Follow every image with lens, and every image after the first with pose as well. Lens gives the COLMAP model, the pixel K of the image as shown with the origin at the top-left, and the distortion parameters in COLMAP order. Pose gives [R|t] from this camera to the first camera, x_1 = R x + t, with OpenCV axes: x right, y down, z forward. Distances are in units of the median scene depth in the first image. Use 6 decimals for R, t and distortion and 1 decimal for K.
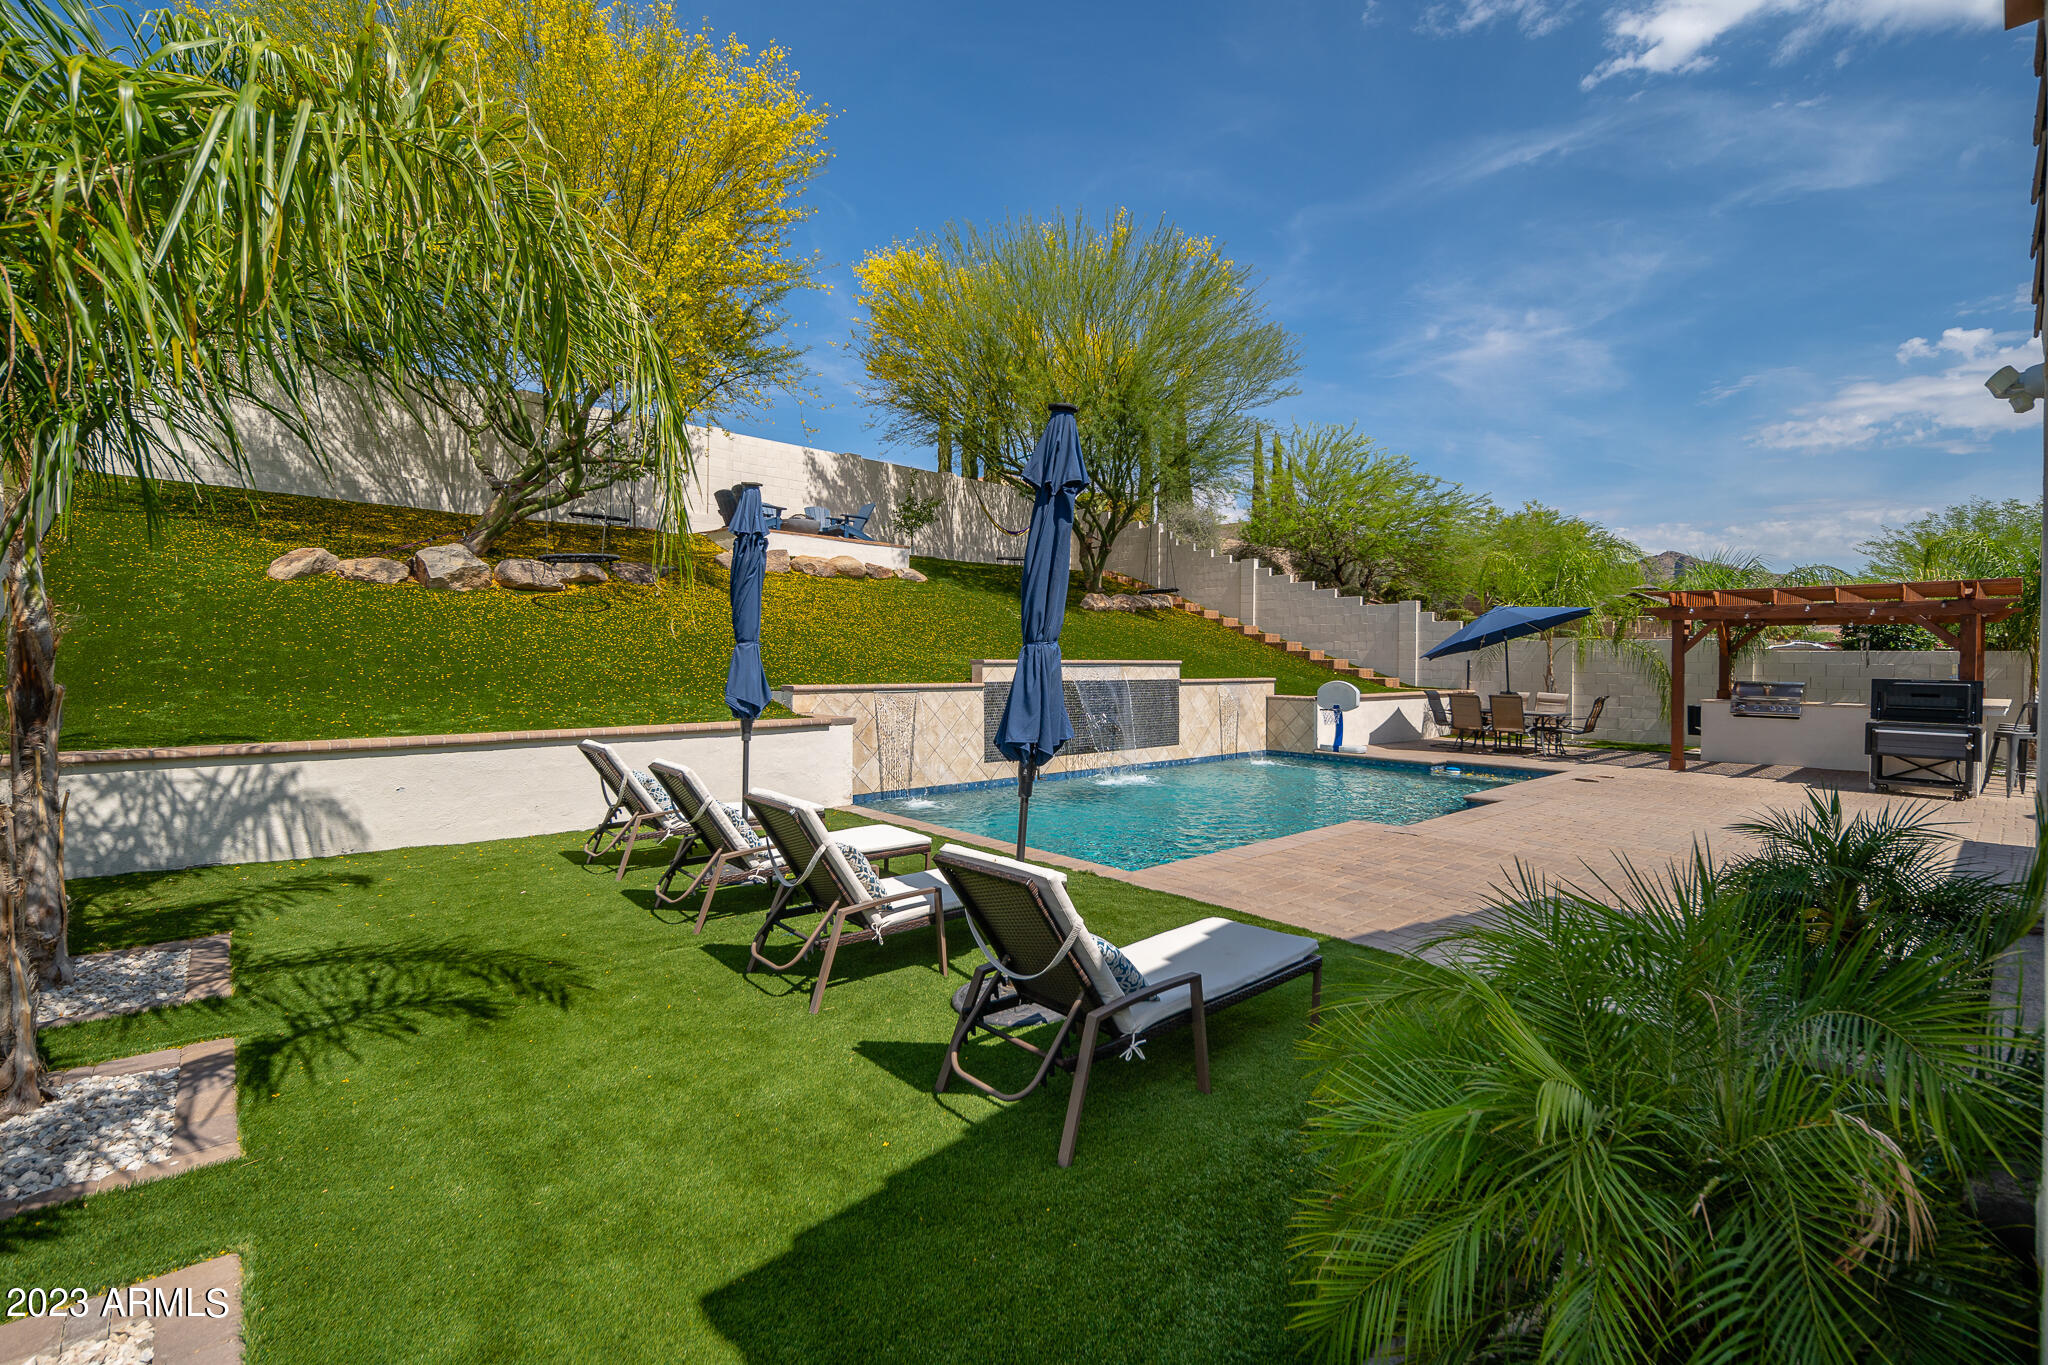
lens RADIAL K [[876.1, 0, 1024.0], [0, 876.1, 682.5], [0, 0, 1]] dist [0.000264, -0.000008]
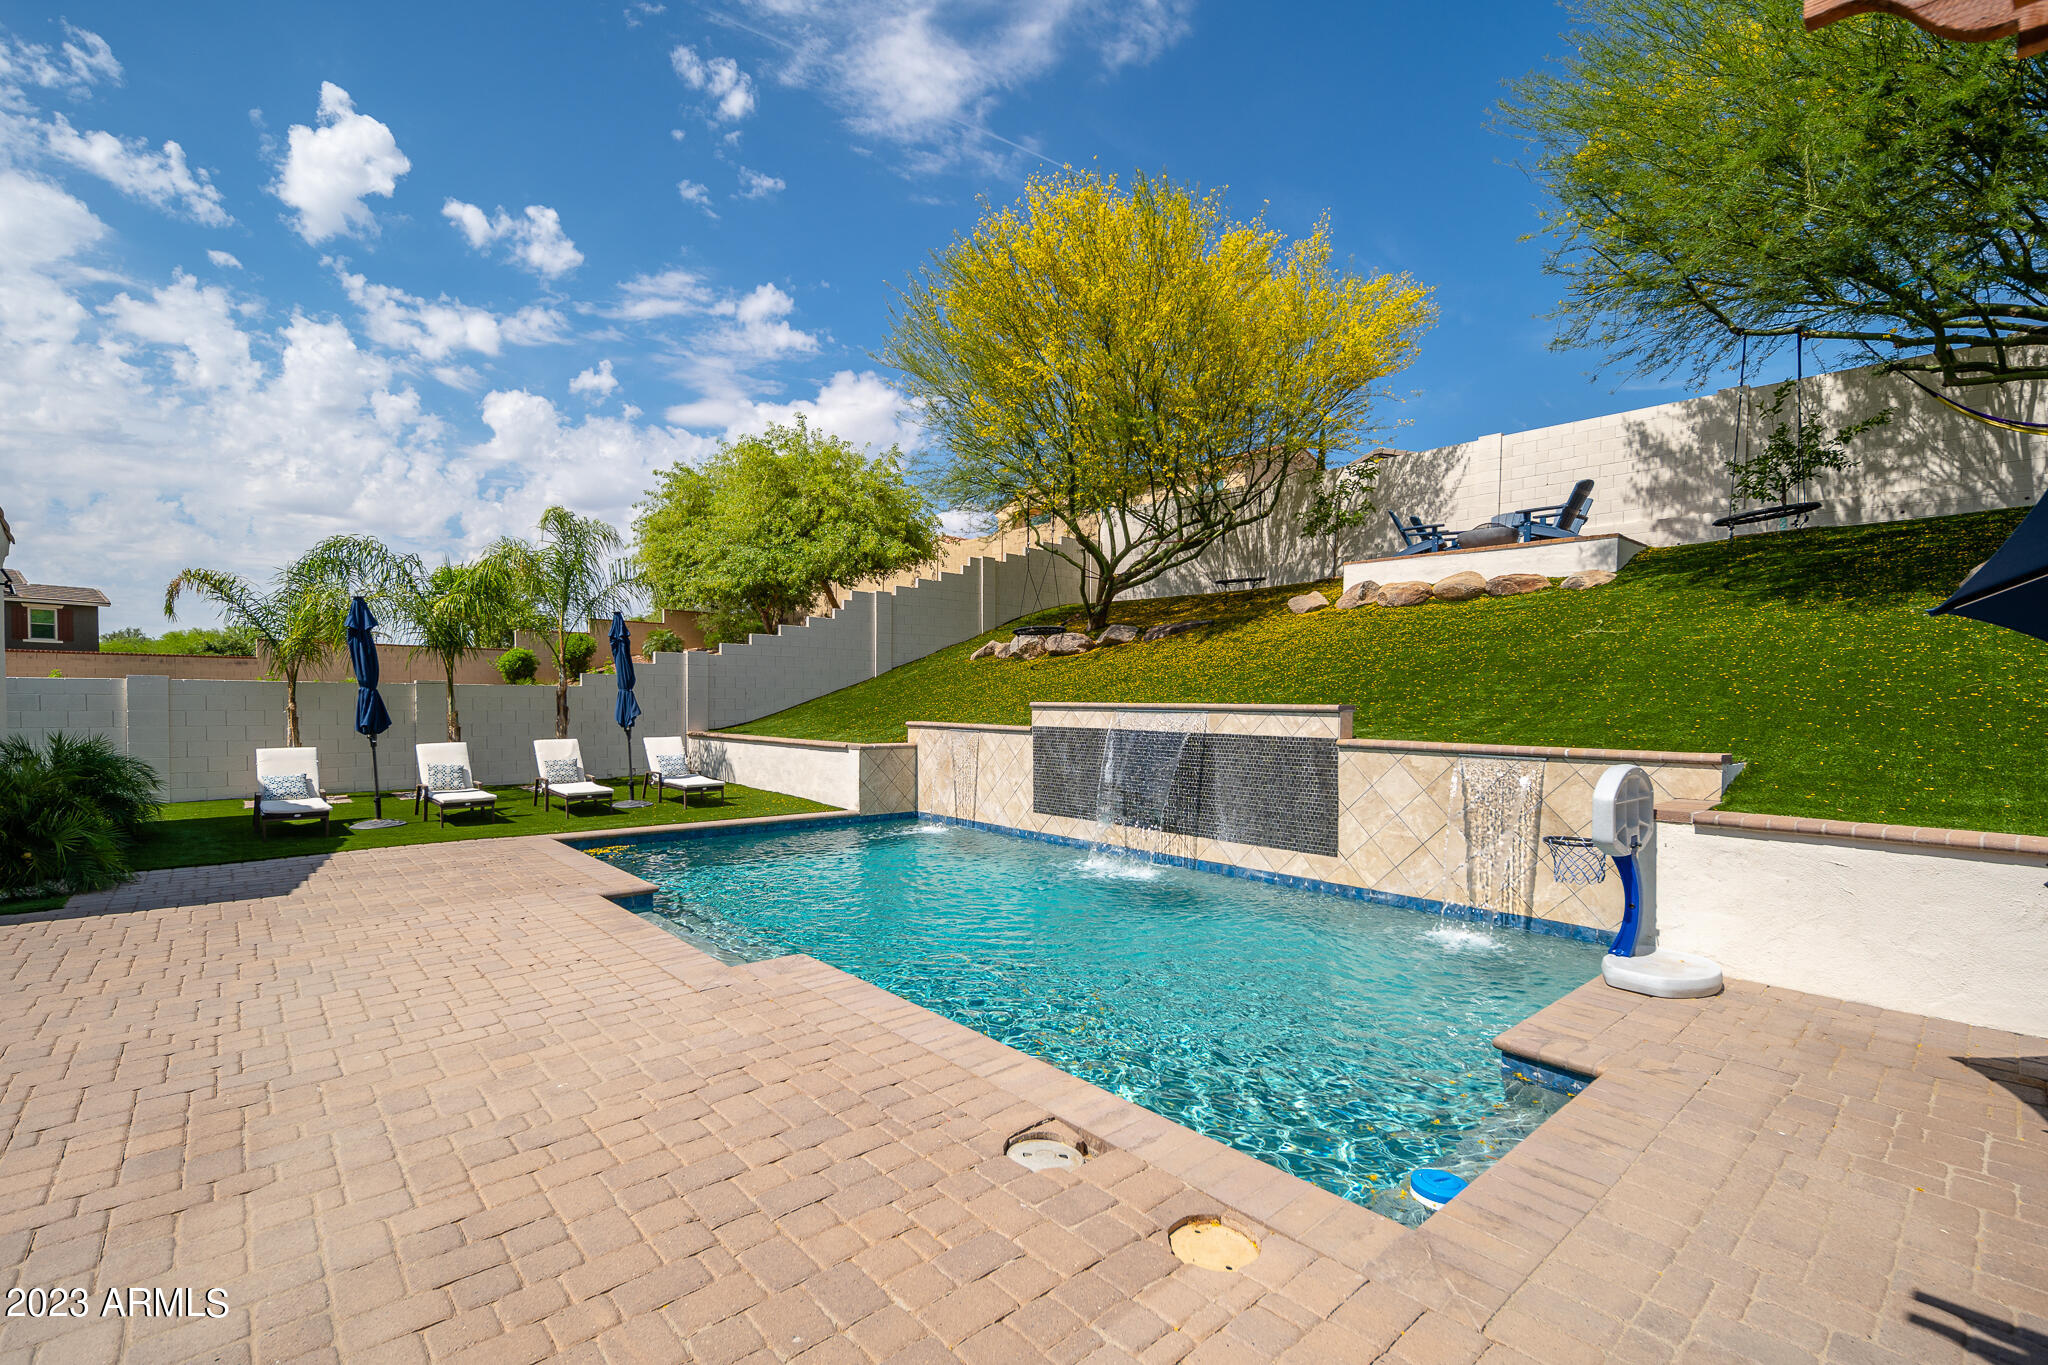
lens RADIAL K [[898.9, 0, 1026.5], [0, 898.9, 730.4], [0, 0, 1]] dist [0.001489, 0.000106]
pose [[0.000048, 0.025041, -0.999686, 0.779732], [-0.037608, 0.998979, 0.025021, -0.016754], [0.999293, 0.037595, 0.000990, 0.842976]]
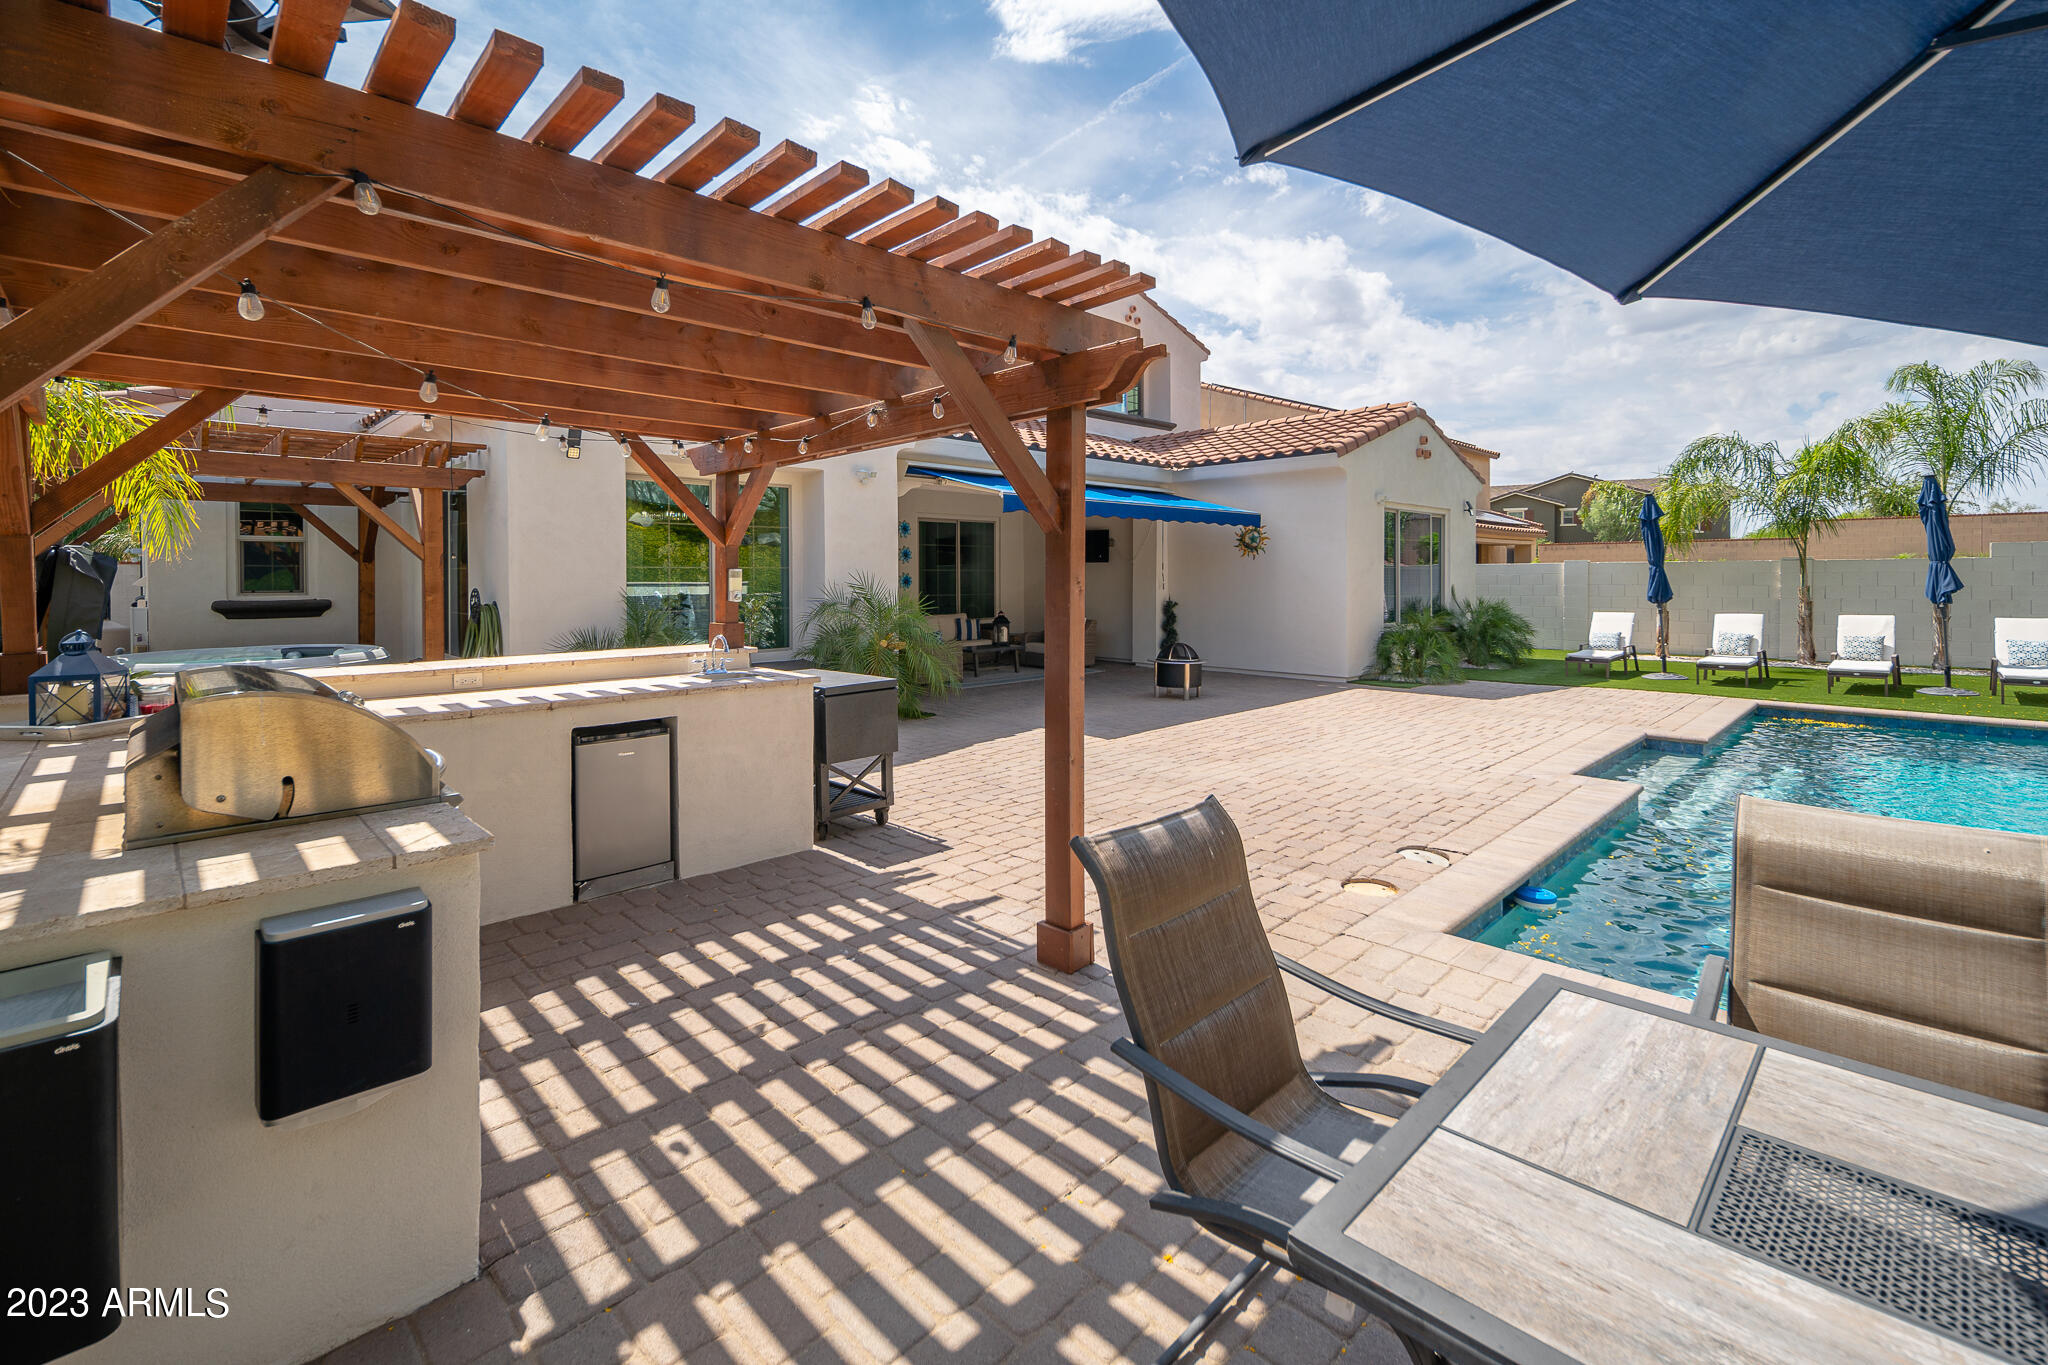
lens RADIAL K [[876.1, 0, 1024.0], [0, 876.1, 682.5], [0, 0, 1]] dist [0.000264, -0.000008]
pose [[-0.999075, 0.008655, -0.042124, 0.741352], [0.001901, 0.987466, 0.157821, -0.040971], [0.042962, 0.157595, -0.986569, 1.208102]]
